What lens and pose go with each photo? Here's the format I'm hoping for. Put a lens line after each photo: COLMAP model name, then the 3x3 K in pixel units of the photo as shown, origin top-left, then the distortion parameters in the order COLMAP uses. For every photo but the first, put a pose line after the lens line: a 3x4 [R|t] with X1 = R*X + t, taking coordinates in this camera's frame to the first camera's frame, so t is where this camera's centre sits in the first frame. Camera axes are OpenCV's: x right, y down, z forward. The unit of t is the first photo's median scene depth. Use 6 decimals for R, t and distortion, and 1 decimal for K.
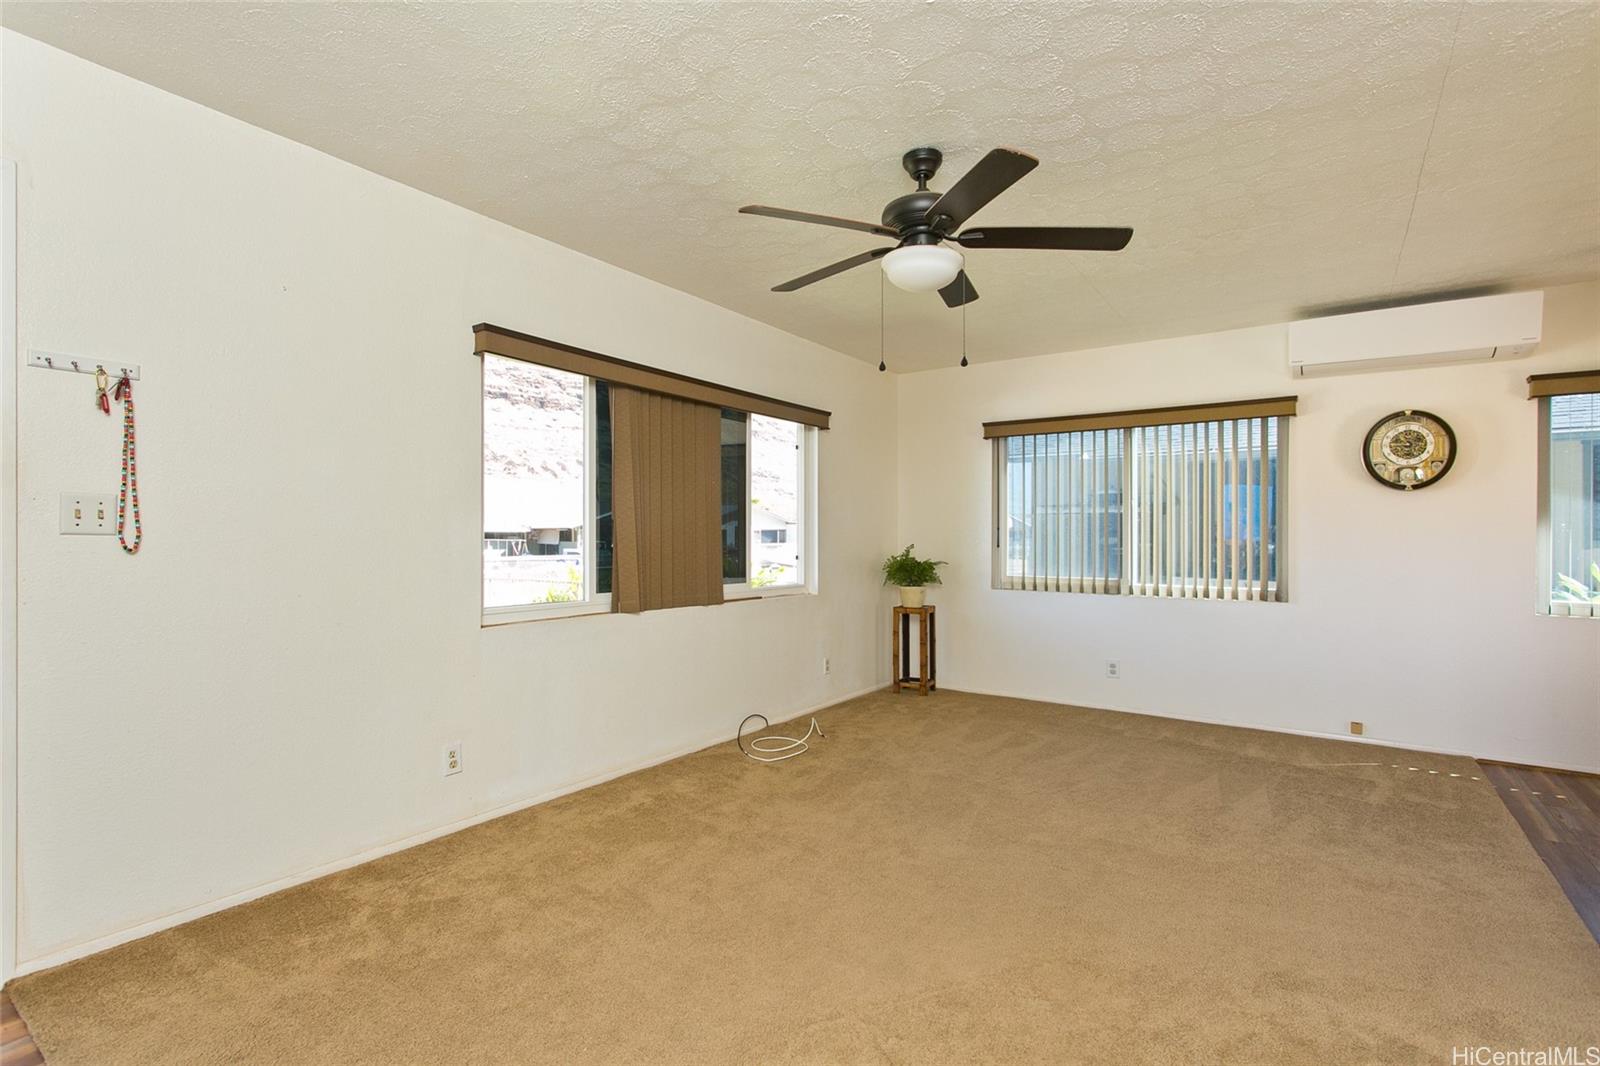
lens RADIAL K [[755.7, 0, 792.7], [0, 755.7, 536.2], [0, 0, 1]] dist [0.001380, 0.000268]
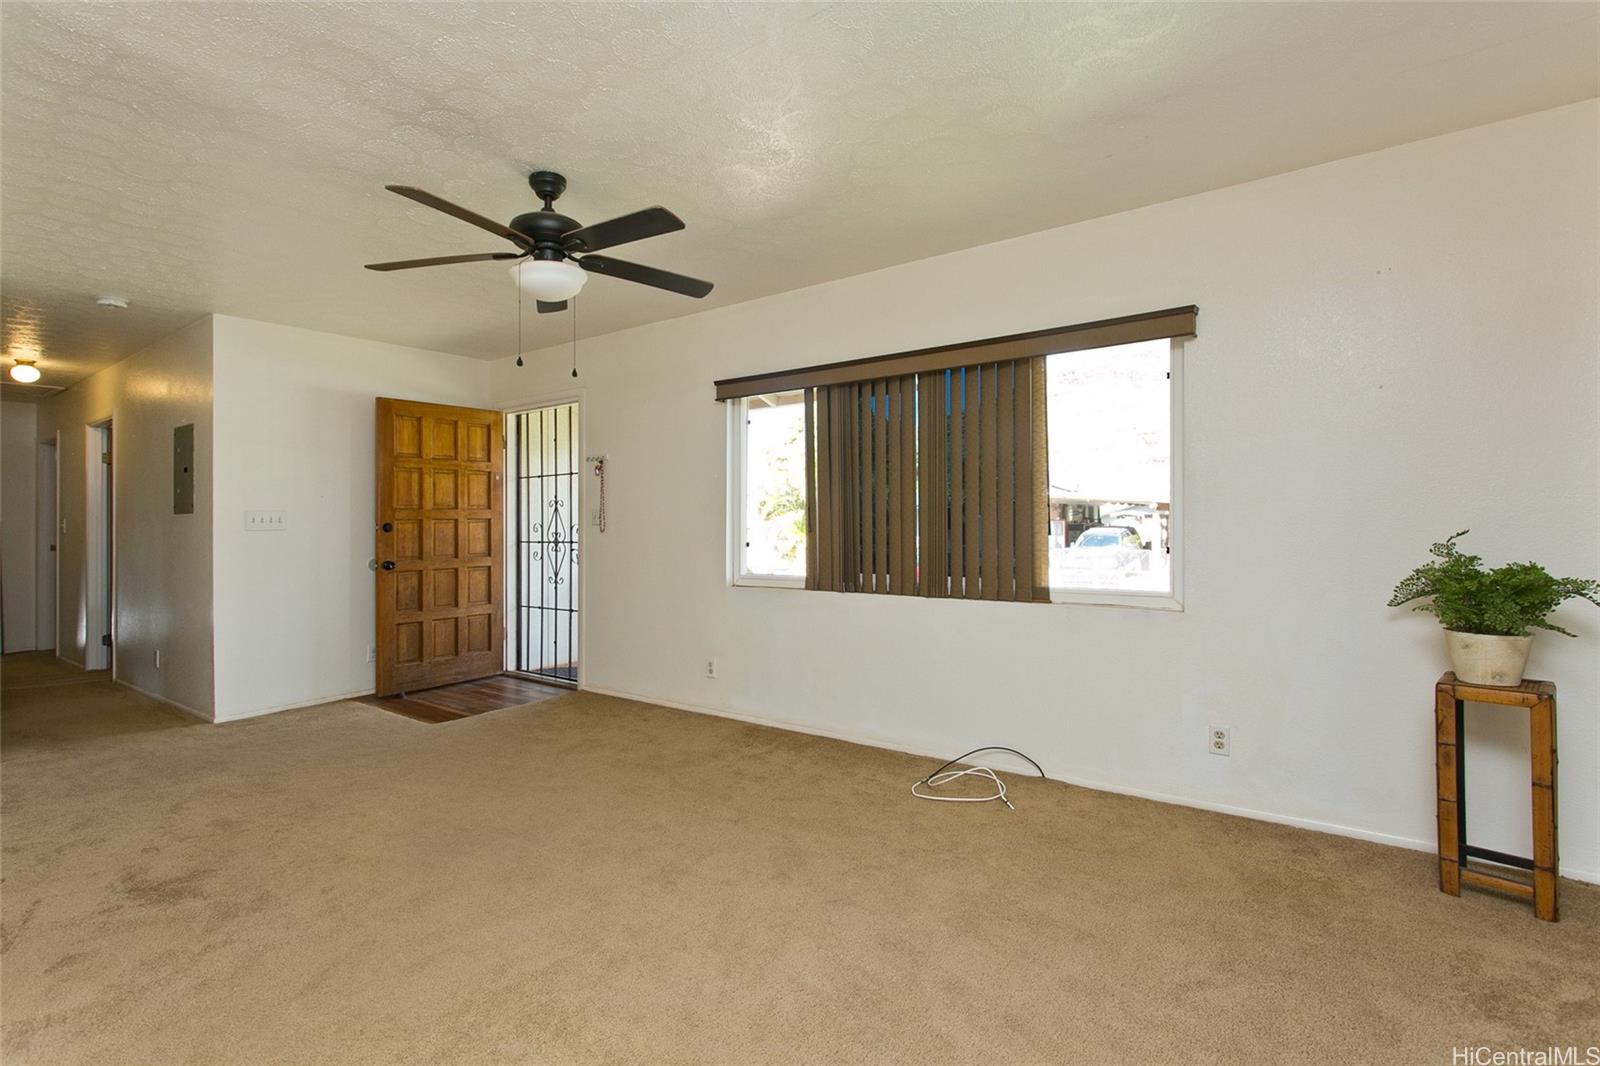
lens RADIAL K [[756.3, 0, 800.5], [0, 756.3, 527.0], [0, 0, 1]] dist [0.003226, 0.000773]
pose [[-0.004182, 0.001603, -0.999990, 0.779563], [0.011099, 0.999937, 0.001556, 0.003662], [0.999930, -0.011092, -0.004199, 0.847955]]
